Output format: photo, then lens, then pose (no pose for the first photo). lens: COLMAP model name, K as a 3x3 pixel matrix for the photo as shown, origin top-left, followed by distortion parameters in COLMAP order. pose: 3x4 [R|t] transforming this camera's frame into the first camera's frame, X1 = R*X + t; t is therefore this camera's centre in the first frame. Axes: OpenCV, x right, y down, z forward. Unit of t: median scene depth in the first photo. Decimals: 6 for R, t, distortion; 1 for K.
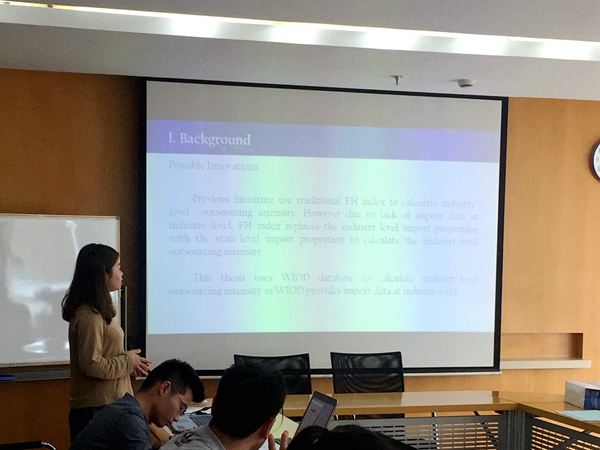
lens RADIAL K [[1184.8, 0, 300.2], [0, 1184.8, 226.1], [0, 0, 1]] dist [0.490897, 0.000000]
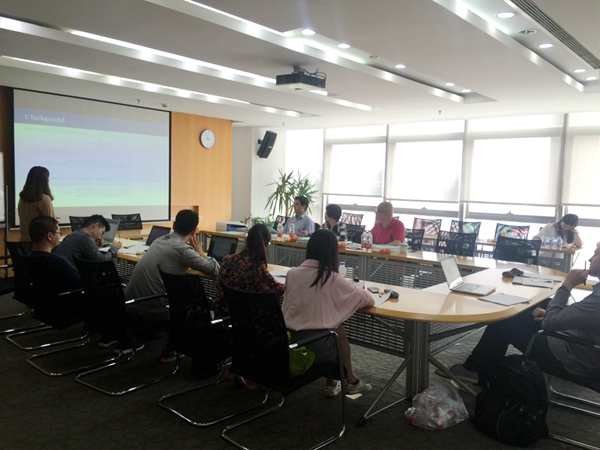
lens RADIAL K [[508.2, 0, 300.0], [0, 508.2, 224.0], [0, 0, 1]] dist [-0.010306, -0.005348]
pose [[0.869350, -0.016143, 0.493933, -0.132892], [-0.042973, 0.993211, 0.108096, -0.000825], [-0.492325, -0.115199, 0.862754, -0.062136]]
